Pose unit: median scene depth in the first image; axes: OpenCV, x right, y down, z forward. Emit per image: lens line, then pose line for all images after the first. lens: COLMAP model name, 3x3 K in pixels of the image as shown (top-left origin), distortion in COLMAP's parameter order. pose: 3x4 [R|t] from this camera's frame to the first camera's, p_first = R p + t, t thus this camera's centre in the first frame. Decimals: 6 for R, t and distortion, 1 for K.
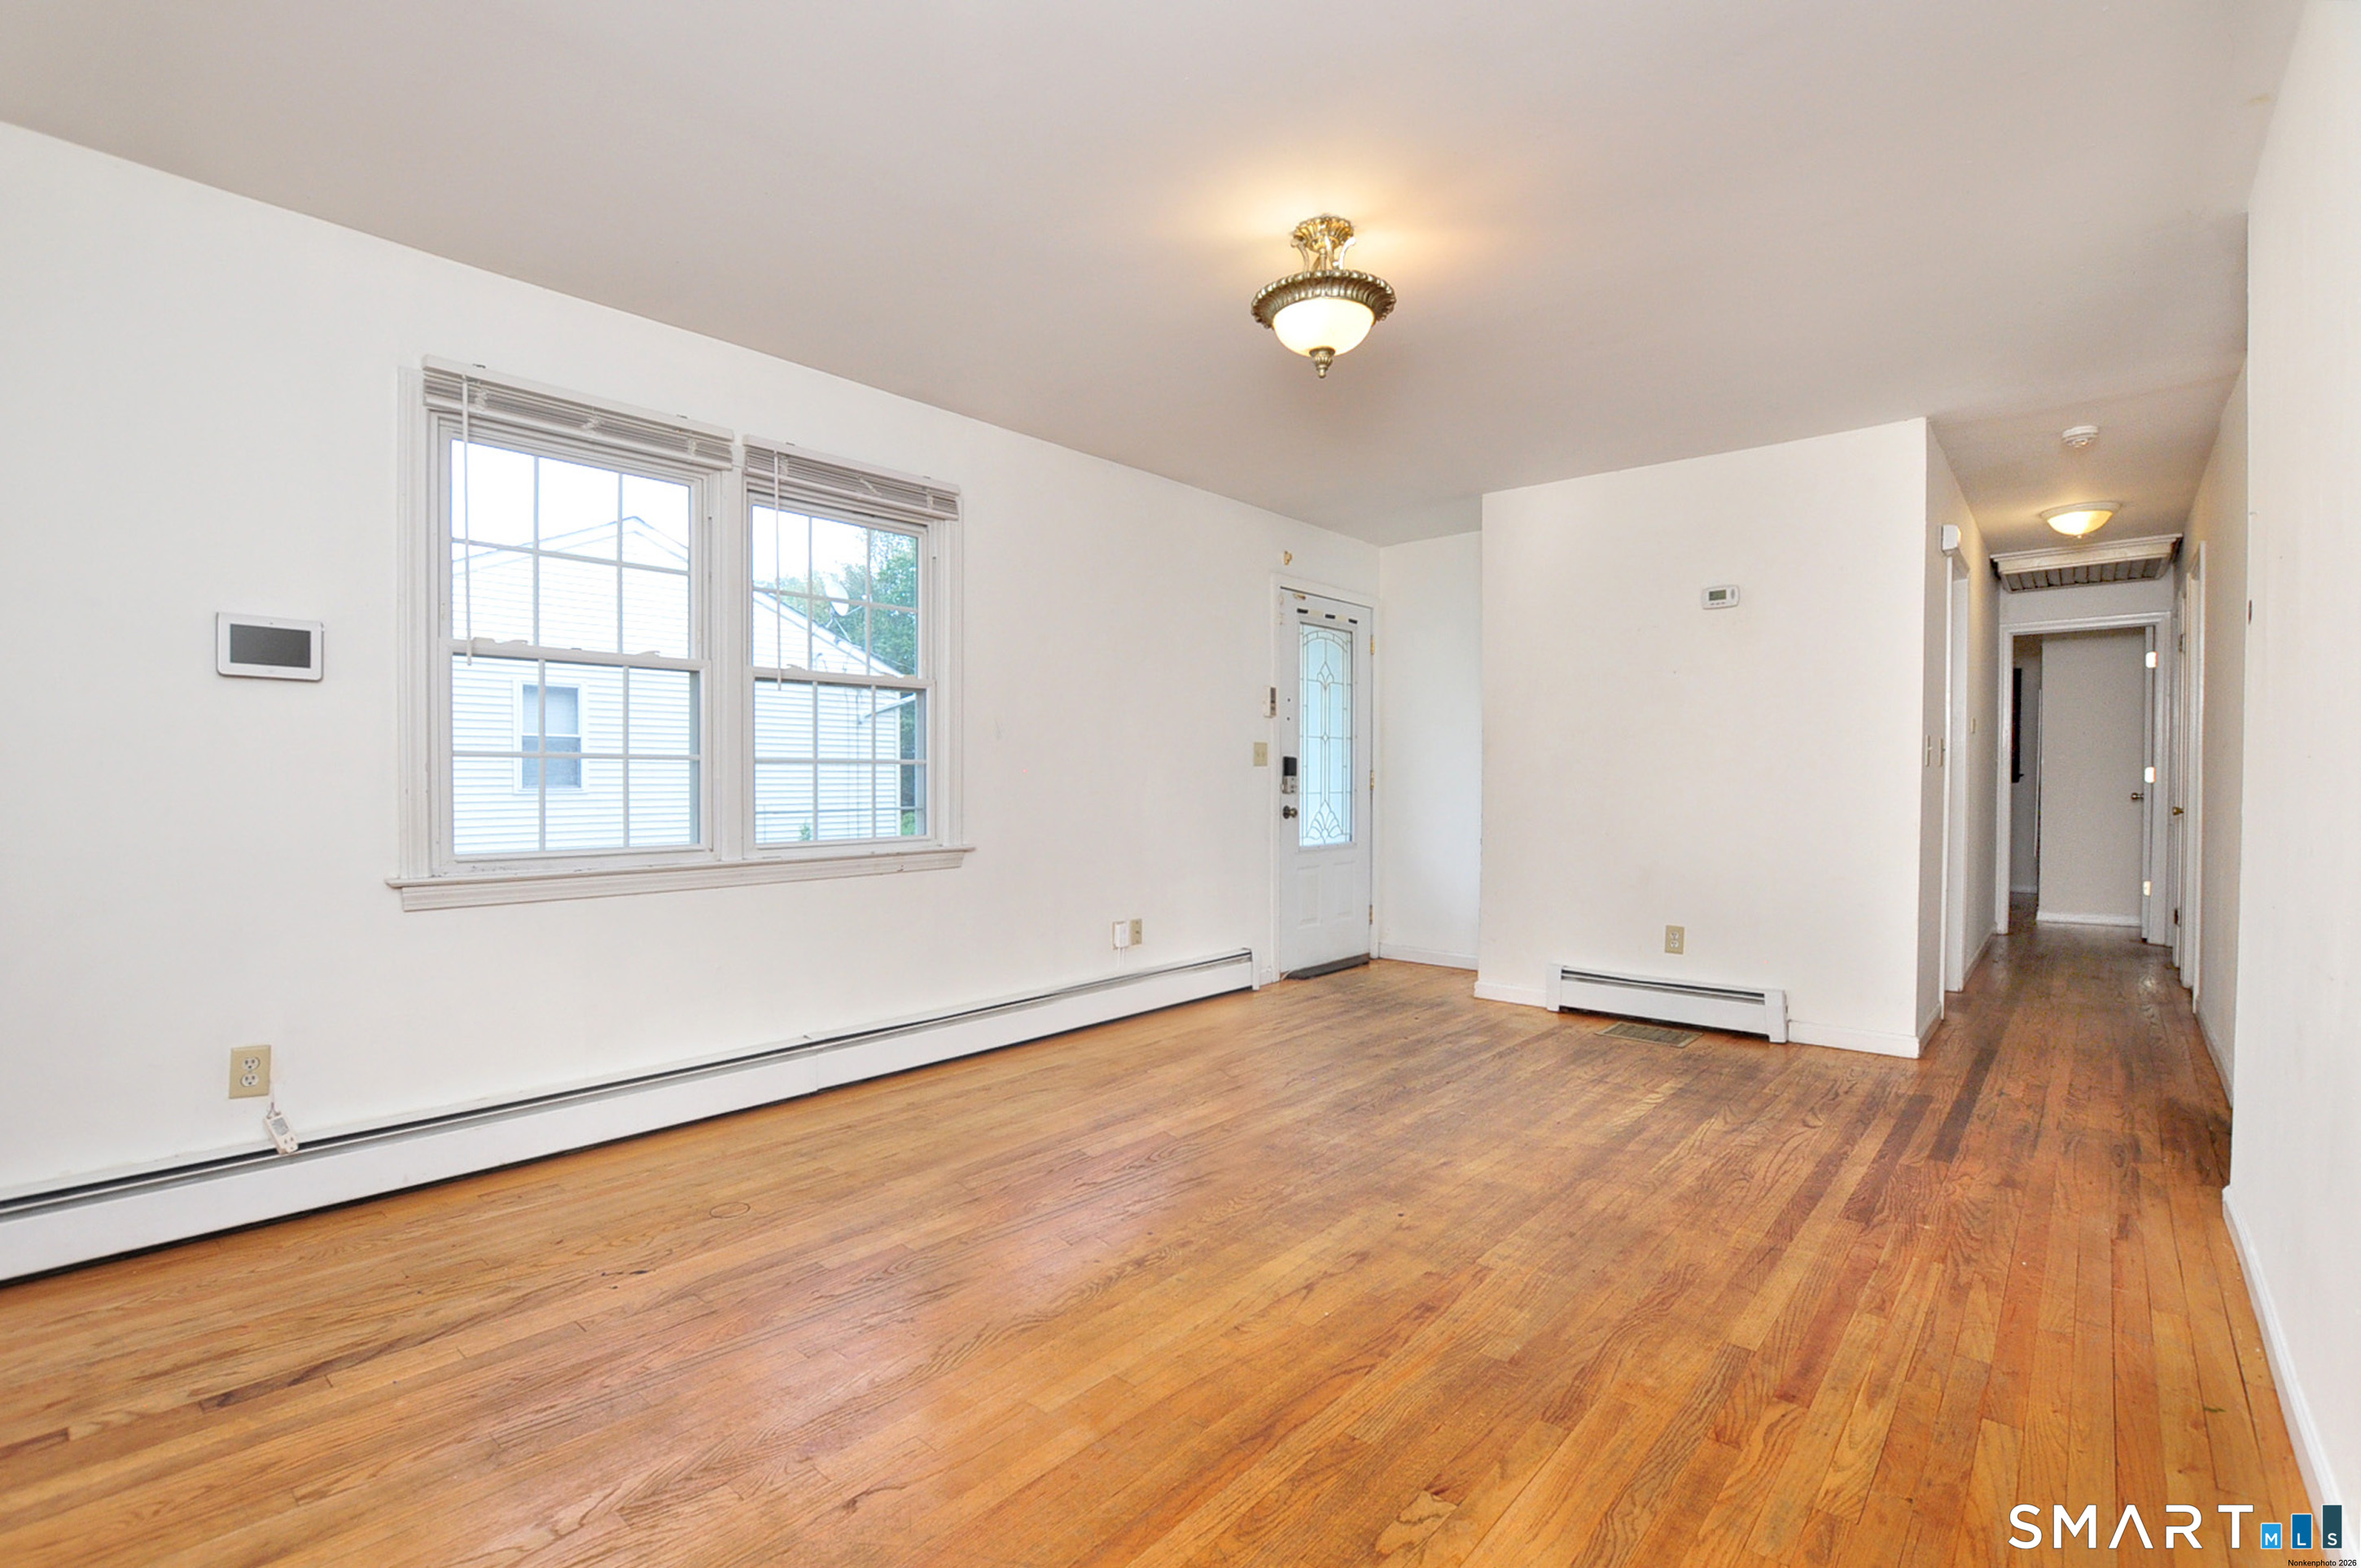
lens RADIAL K [[1062.8, 0, 1196.1], [0, 1062.8, 790.0], [0, 0, 1]] dist [-0.025983, 0.001611]
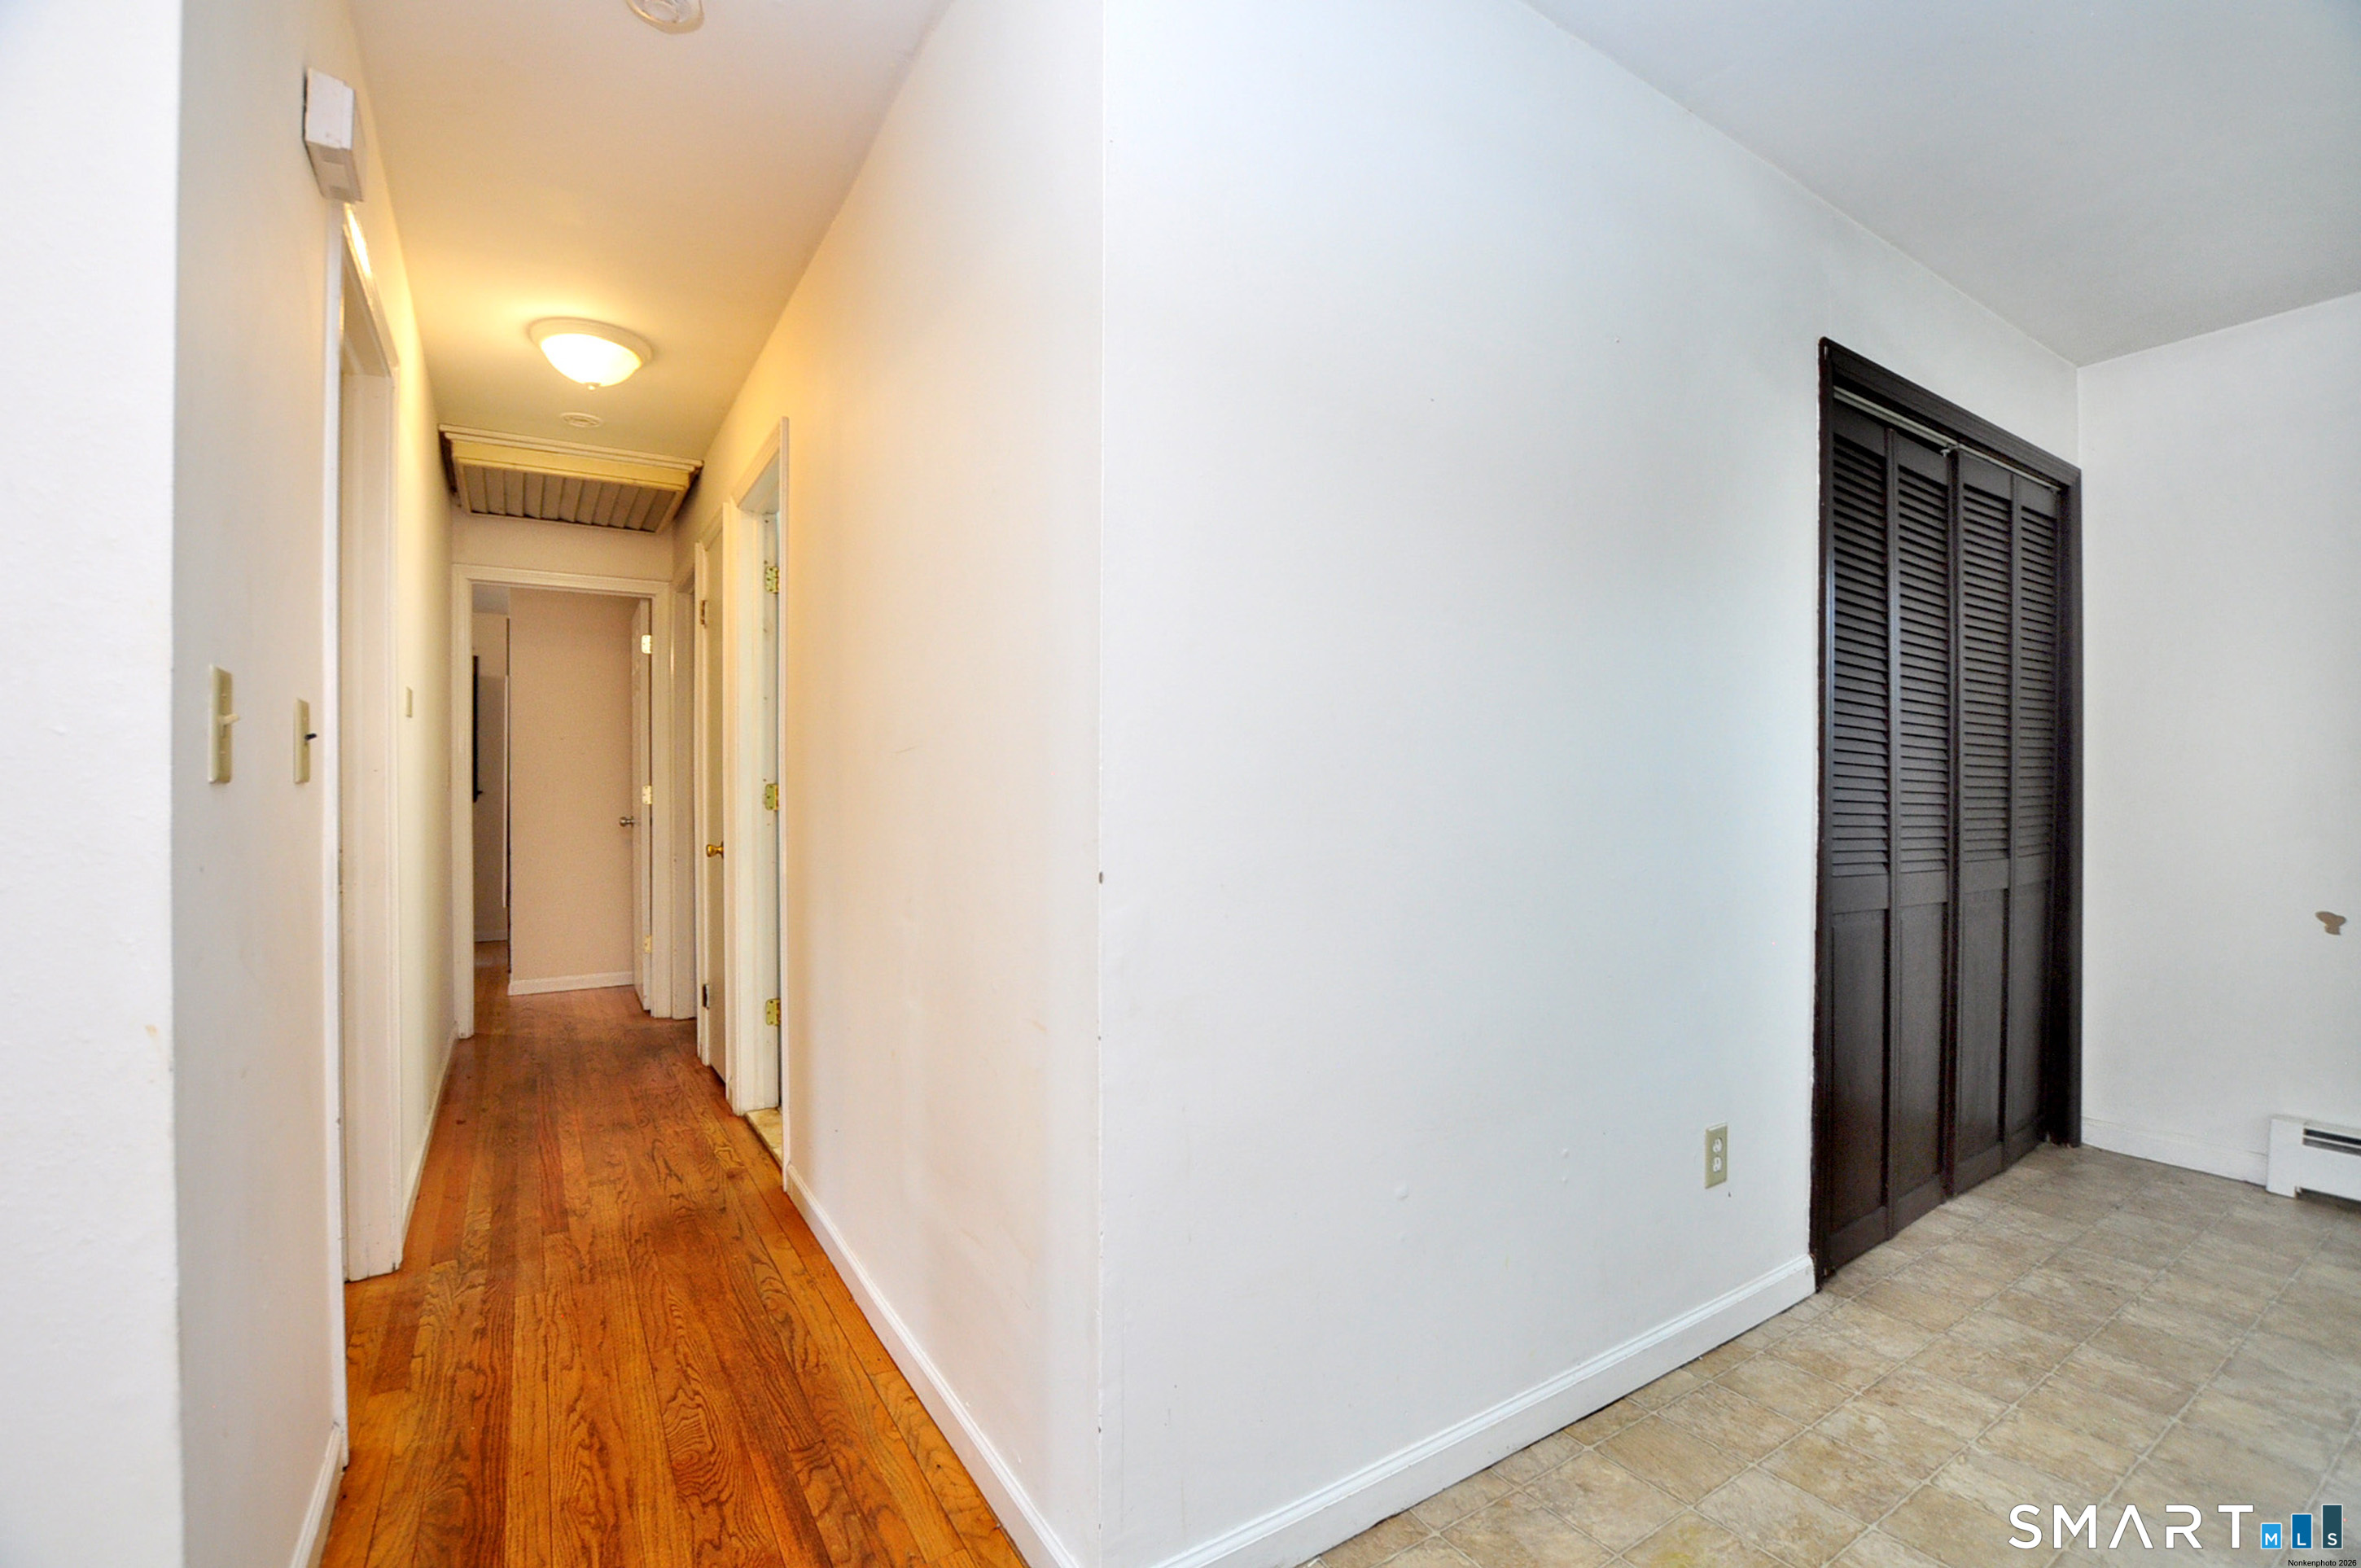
lens RADIAL K [[1036.0, 0, 1185.2], [0, 1036.0, 800.6], [0, 0, 1]] dist [-0.046049, 0.001662]
pose [[0.279512, -0.020605, 0.959921, 0.403718], [0.020519, 0.999670, 0.015484, -0.019596], [-0.959923, 0.015368, 0.279842, 0.542129]]
